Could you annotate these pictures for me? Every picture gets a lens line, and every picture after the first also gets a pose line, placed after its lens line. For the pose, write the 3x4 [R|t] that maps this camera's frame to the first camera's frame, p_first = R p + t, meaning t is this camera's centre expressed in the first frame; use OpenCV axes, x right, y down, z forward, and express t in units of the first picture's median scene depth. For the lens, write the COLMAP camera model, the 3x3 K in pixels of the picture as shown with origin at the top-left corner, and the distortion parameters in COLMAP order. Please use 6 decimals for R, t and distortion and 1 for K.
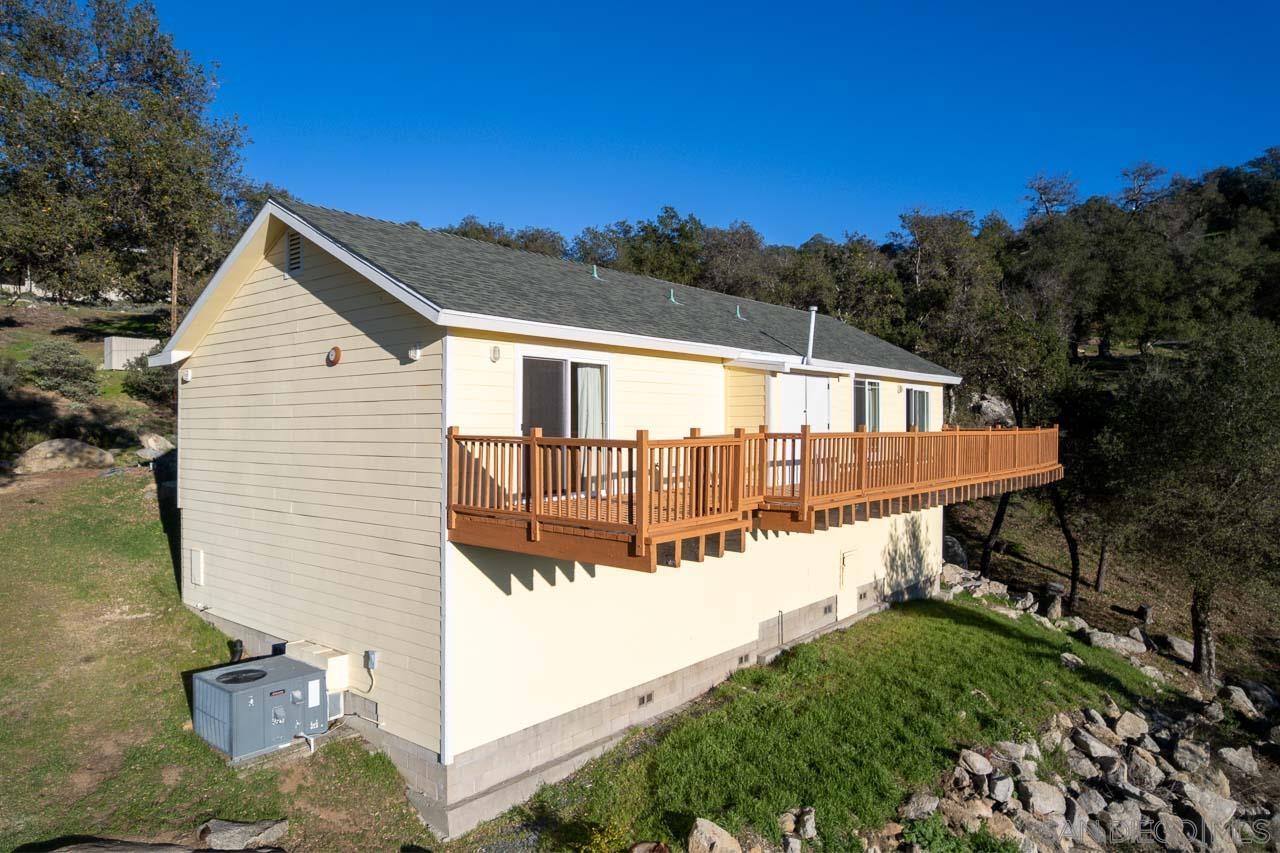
lens RADIAL K [[817.6, 0, 637.3], [0, 817.6, 424.3], [0, 0, 1]] dist [-0.089352, 0.074368]
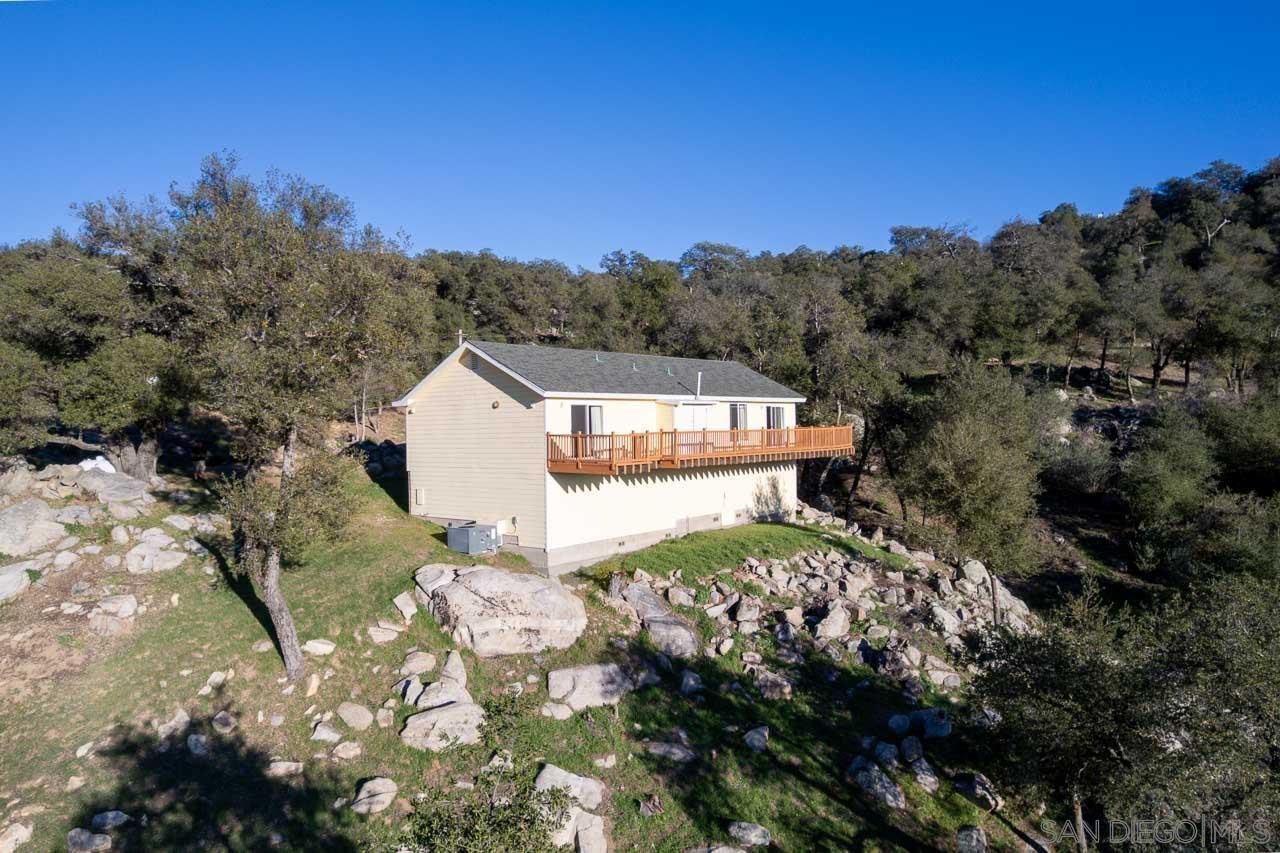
lens RADIAL K [[817.6, 0, 637.3], [0, 817.6, 424.3], [0, 0, 1]] dist [-0.089352, 0.074368]
pose [[0.999836, -0.017902, -0.002777, 0.060199], [0.017898, 0.999839, -0.001337, -0.008293], [0.002801, 0.001287, 0.999995, -1.219597]]
